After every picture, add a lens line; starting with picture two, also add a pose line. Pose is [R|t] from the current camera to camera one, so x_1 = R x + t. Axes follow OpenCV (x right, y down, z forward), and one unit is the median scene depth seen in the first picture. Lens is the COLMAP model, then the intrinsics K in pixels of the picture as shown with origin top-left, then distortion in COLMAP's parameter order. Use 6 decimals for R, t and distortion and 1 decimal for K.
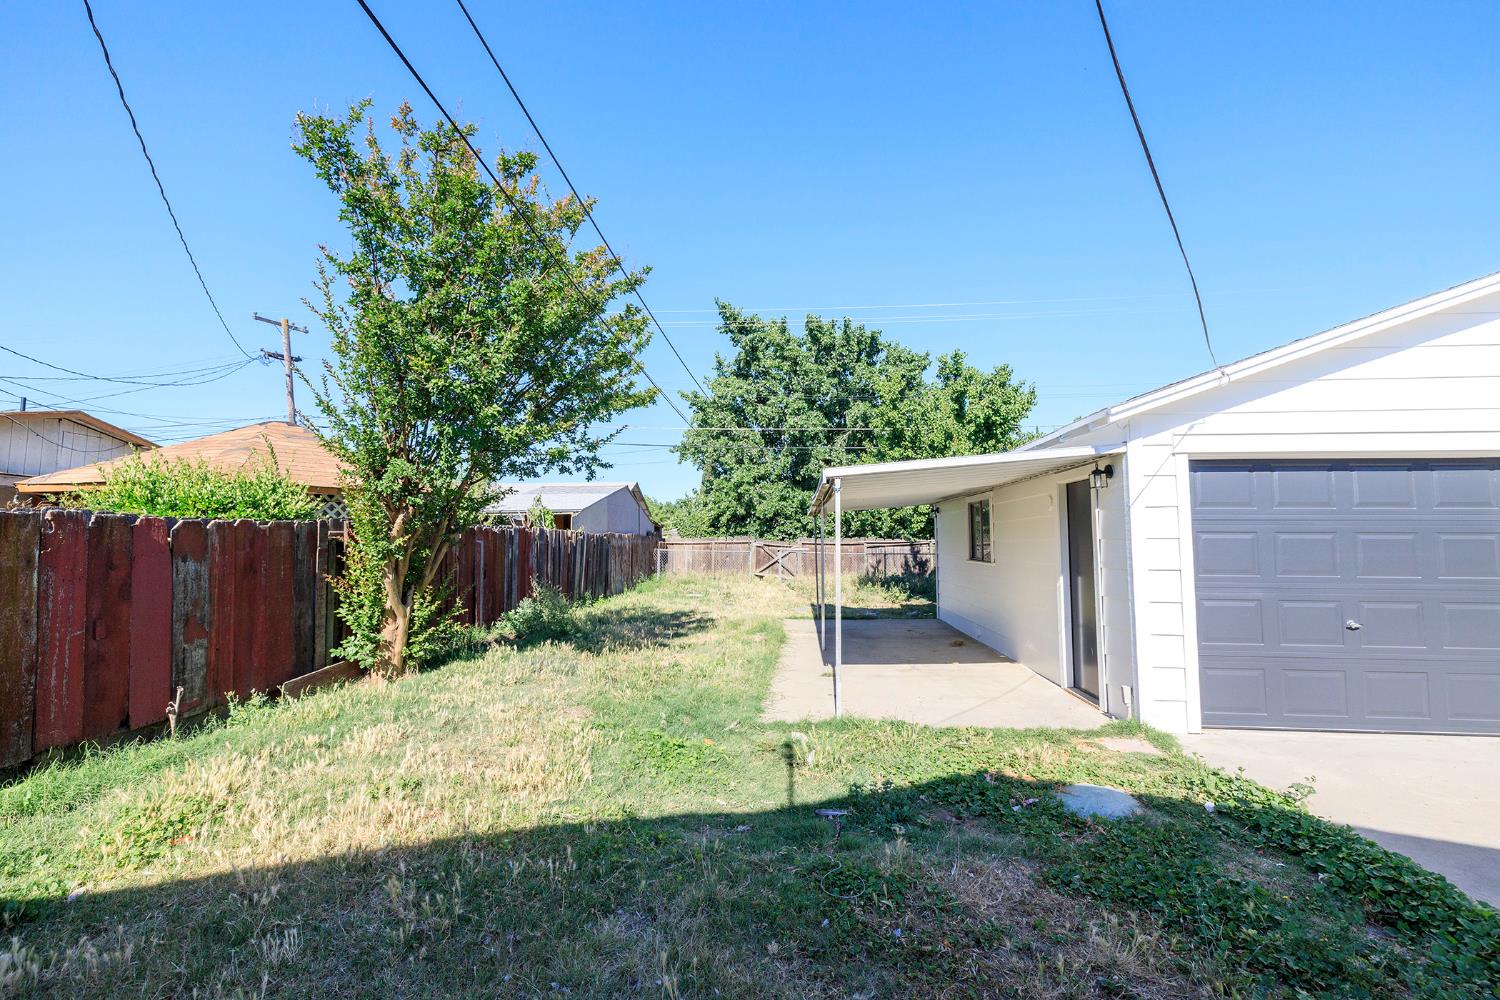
lens RADIAL K [[639.9, 0, 748.2], [0, 639.9, 507.6], [0, 0, 1]] dist [-0.000616, 0.000289]
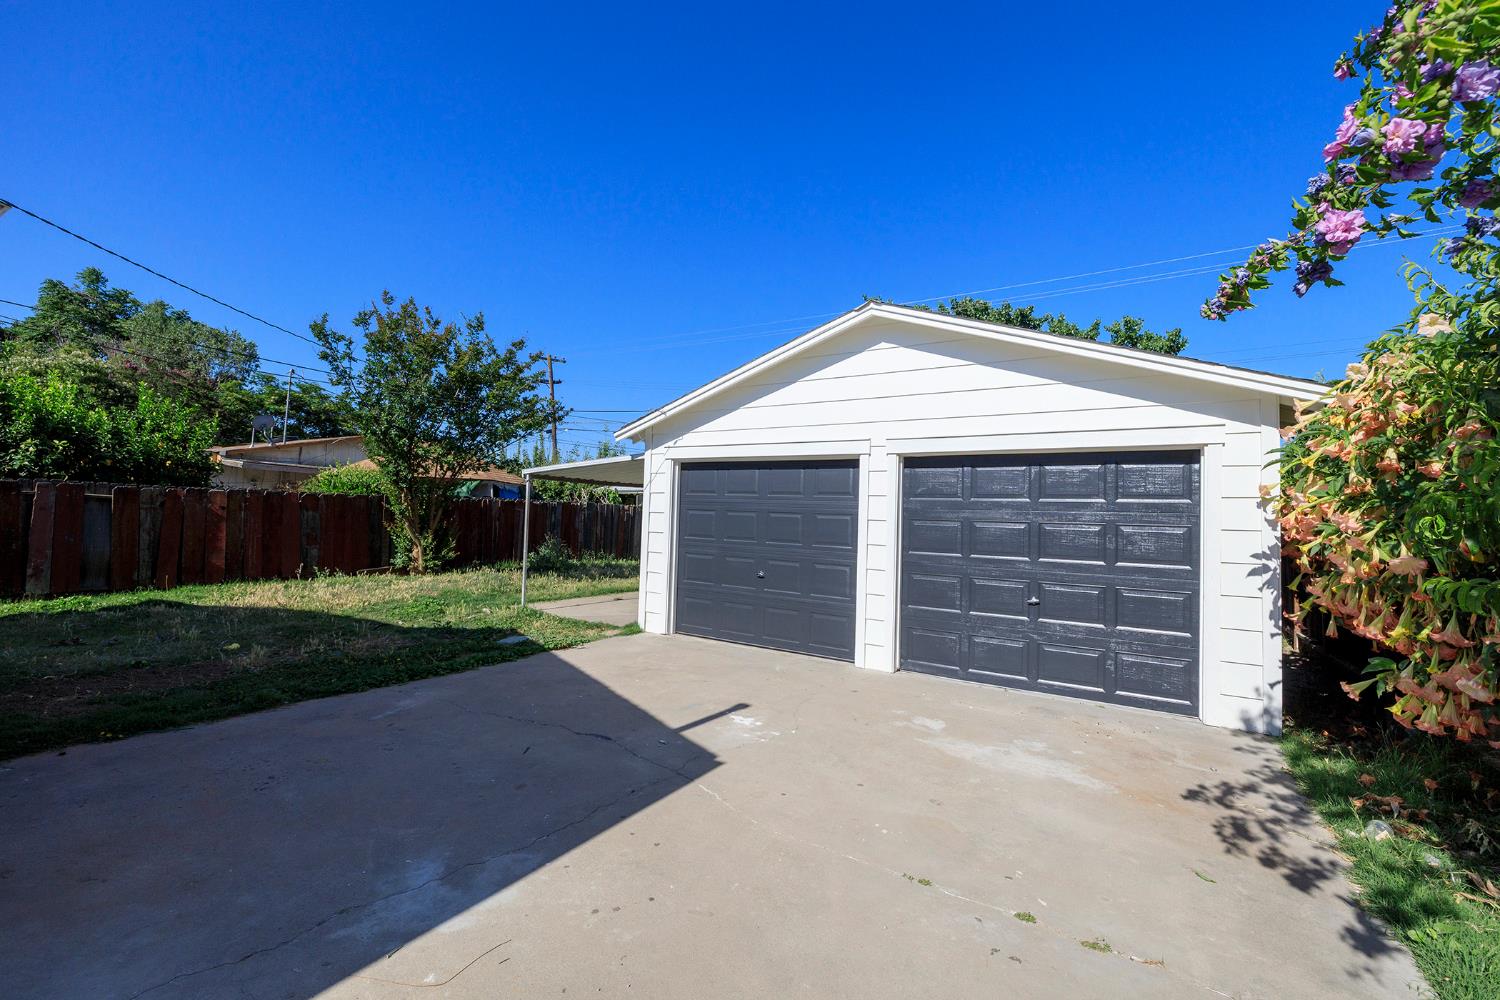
lens RADIAL K [[639.9, 0, 745.4], [0, 639.9, 499.1], [0, 0, 1]] dist [-0.000616, 0.000289]
pose [[0.881600, 0.015918, -0.471728, 1.548251], [-0.005970, 0.999727, 0.022577, -0.023005], [0.471959, -0.017087, 0.881455, -0.303300]]
